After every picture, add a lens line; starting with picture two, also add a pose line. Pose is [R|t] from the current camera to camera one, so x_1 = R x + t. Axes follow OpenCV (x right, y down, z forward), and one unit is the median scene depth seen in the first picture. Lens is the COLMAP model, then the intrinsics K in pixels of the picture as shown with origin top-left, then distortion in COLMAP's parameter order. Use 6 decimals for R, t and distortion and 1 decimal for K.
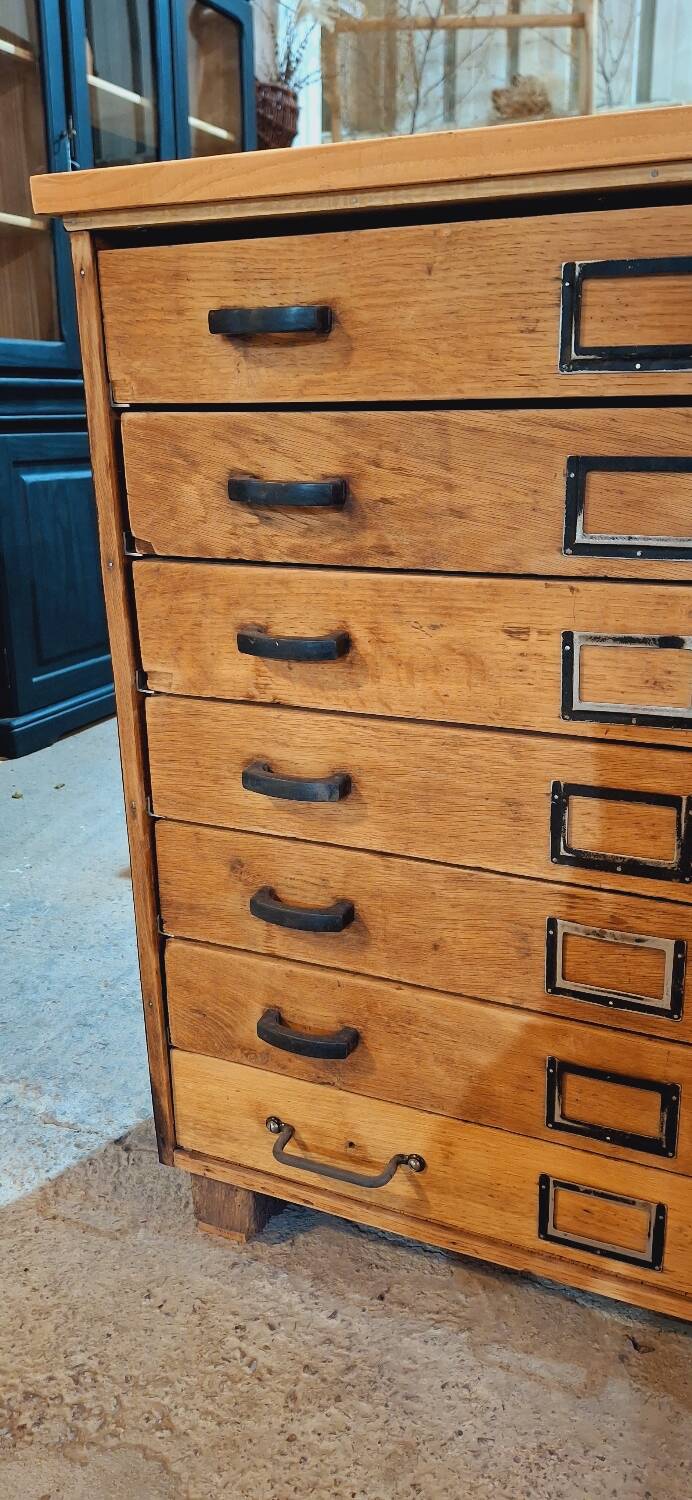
lens RADIAL K [[1099.4, 0, 354.9], [0, 1099.4, 744.0], [0, 0, 1]] dist [0.099372, -0.149903]
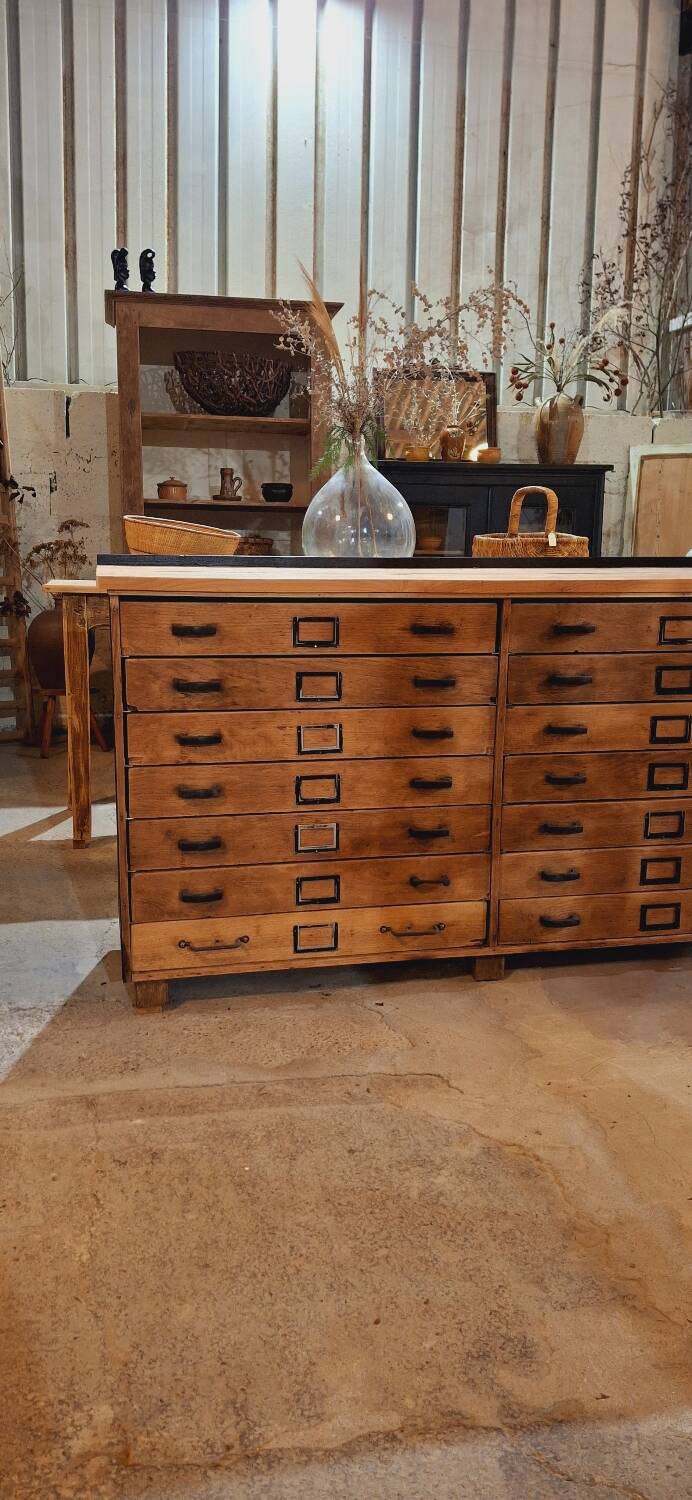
lens RADIAL K [[1094.1, 0, 343.8], [0, 1094.1, 744.3], [0, 0, 1]] dist [0.106592, -0.175727]
pose [[0.804477, -0.084320, 0.587969, -1.342692], [0.152523, 0.986007, -0.067284, 0.154763], [-0.574068, 0.143807, 0.806080, -1.364185]]
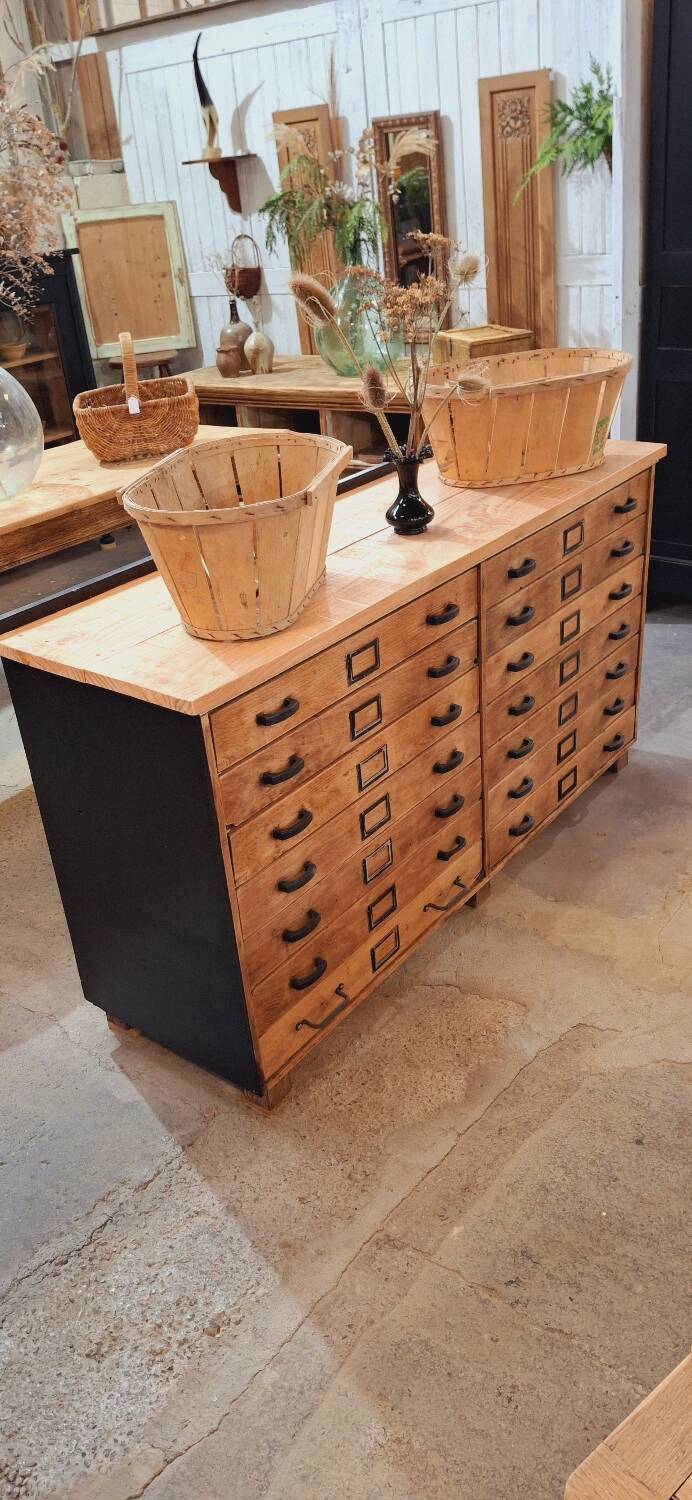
lens RADIAL K [[1099.4, 0, 336.2], [0, 1099.4, 741.9], [0, 0, 1]] dist [0.099372, -0.149903]
pose [[0.245102, -0.449325, 0.859088, -1.947913], [0.365619, 0.863529, 0.347335, -1.012888], [-0.897913, 0.228966, 0.375934, -0.012063]]
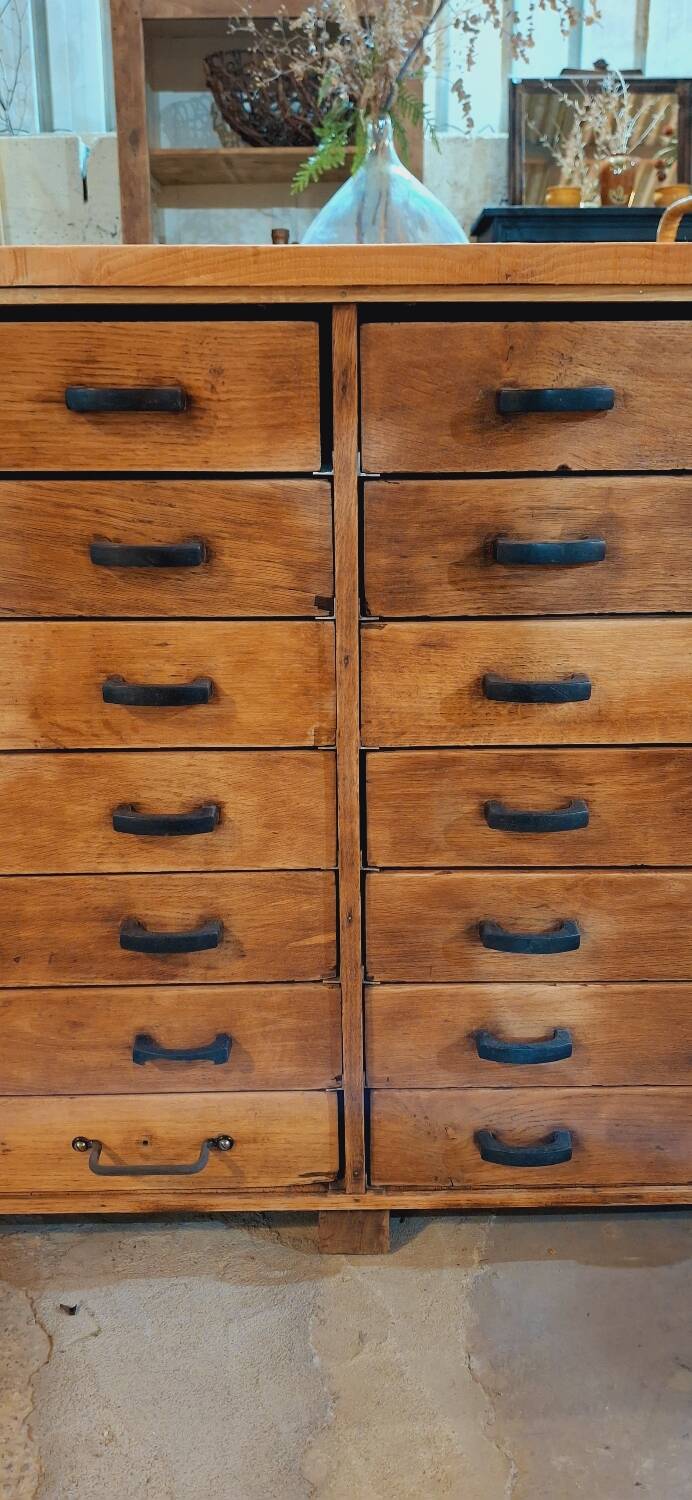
lens RADIAL K [[1094.1, 0, 362.2], [0, 1094.1, 738.0], [0, 0, 1]] dist [0.106592, -0.175727]
pose [[0.907073, -0.119026, 0.403796, 0.234048], [0.117495, 0.992660, 0.028668, 0.011330], [-0.404244, 0.021440, 0.914400, -0.289245]]
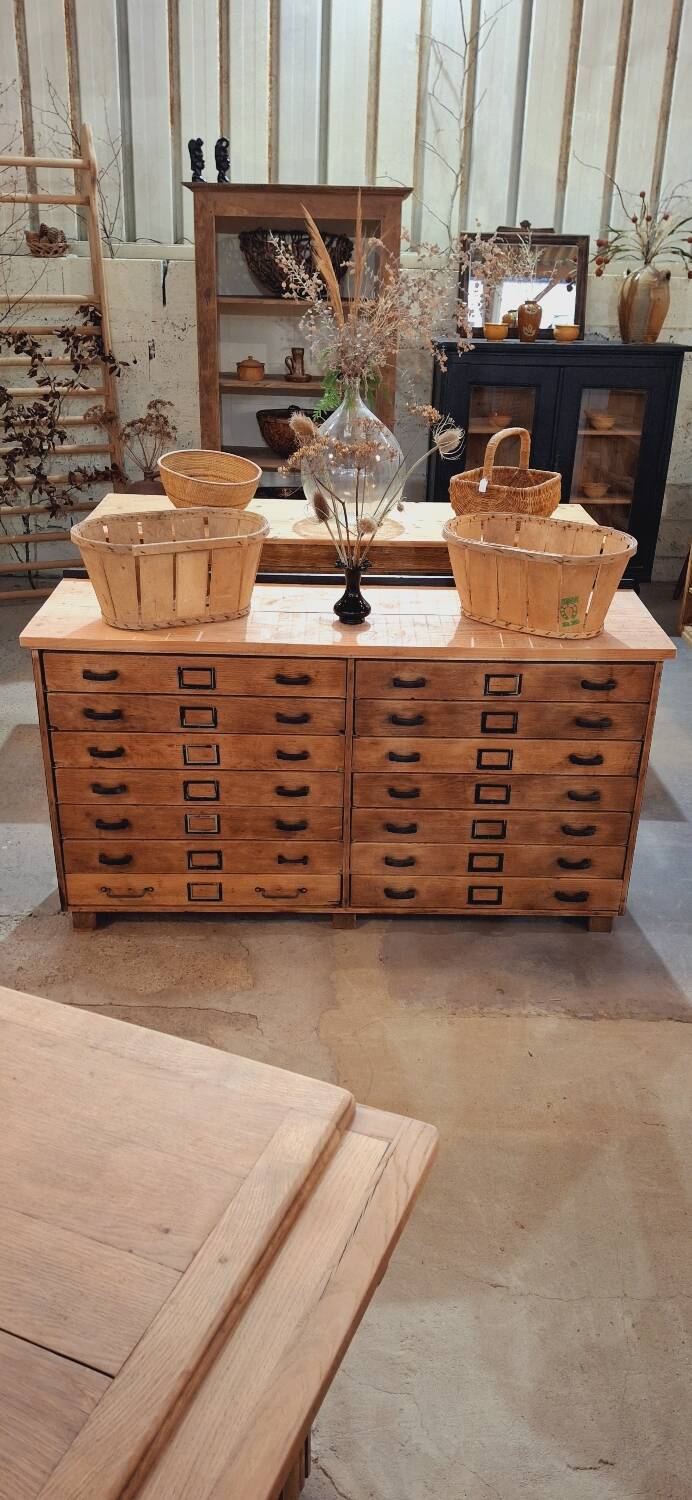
lens RADIAL K [[1099.4, 0, 360.6], [0, 1099.4, 731.1], [0, 0, 1]] dist [0.099372, -0.149903]
pose [[0.903404, -0.139053, 0.405618, -0.748151], [0.087735, 0.985888, 0.142576, -0.590889], [-0.419719, -0.093217, 0.902855, -2.551471]]
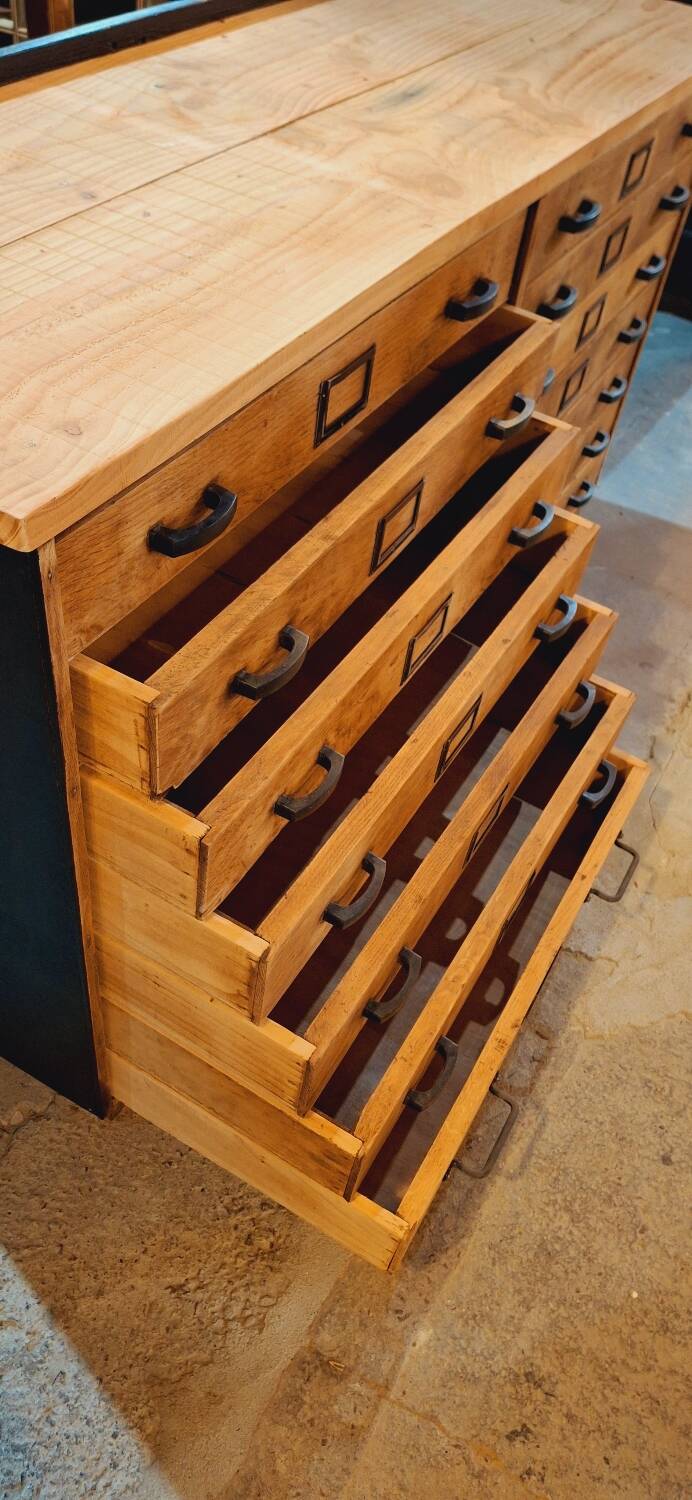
lens RADIAL K [[1099.4, 0, 348.5], [0, 1099.4, 744.2], [0, 0, 1]] dist [0.099372, -0.149903]
pose [[0.087618, -0.699535, 0.709207, -0.901133], [0.188914, 0.710694, 0.677662, -0.851808], [-0.978077, 0.074604, 0.194422, 0.595397]]
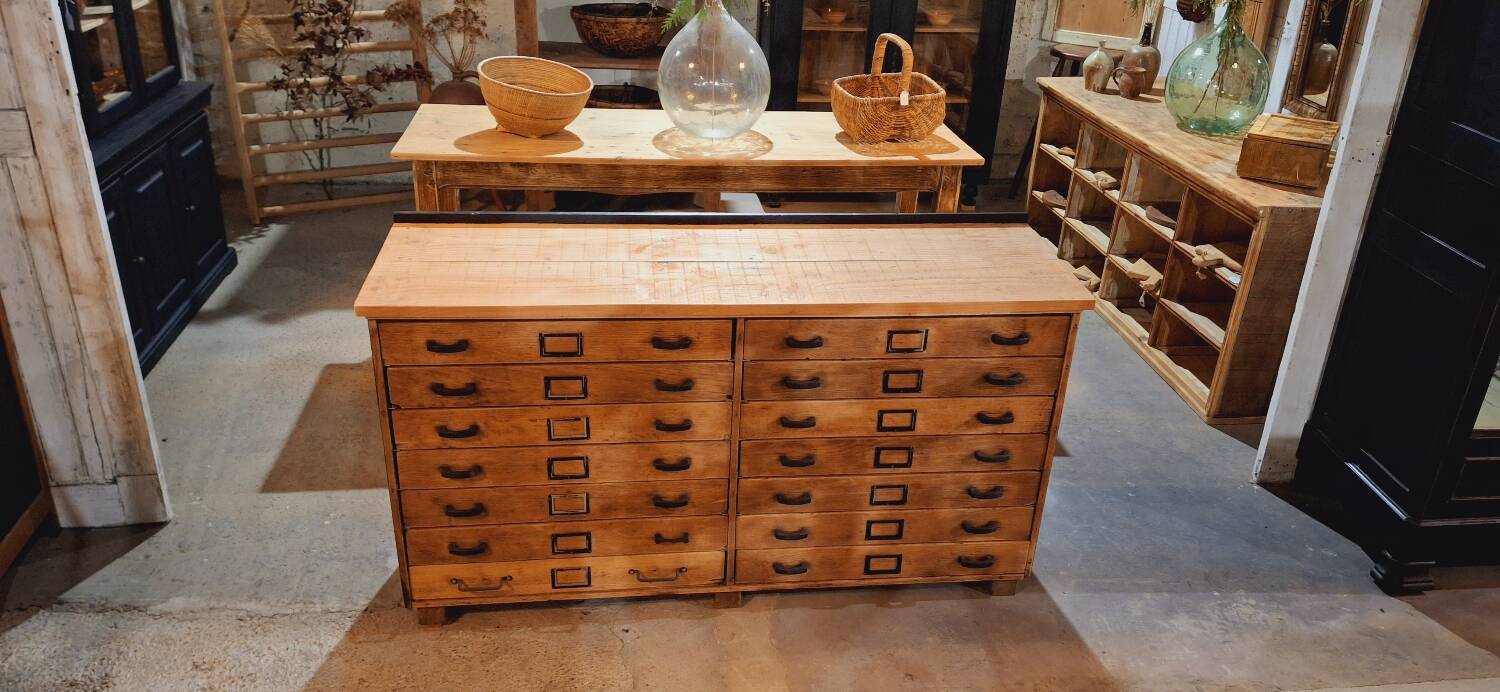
lens RADIAL K [[1094.1, 0, 760.9], [0, 1094.1, 325.6], [0, 0, 1]] dist [0.106592, -0.175727]
pose [[0.853883, -0.172727, 0.490968, -0.789950], [0.098564, 0.979920, 0.173323, -0.824748], [-0.511048, -0.099606, 0.853762, -2.028381]]
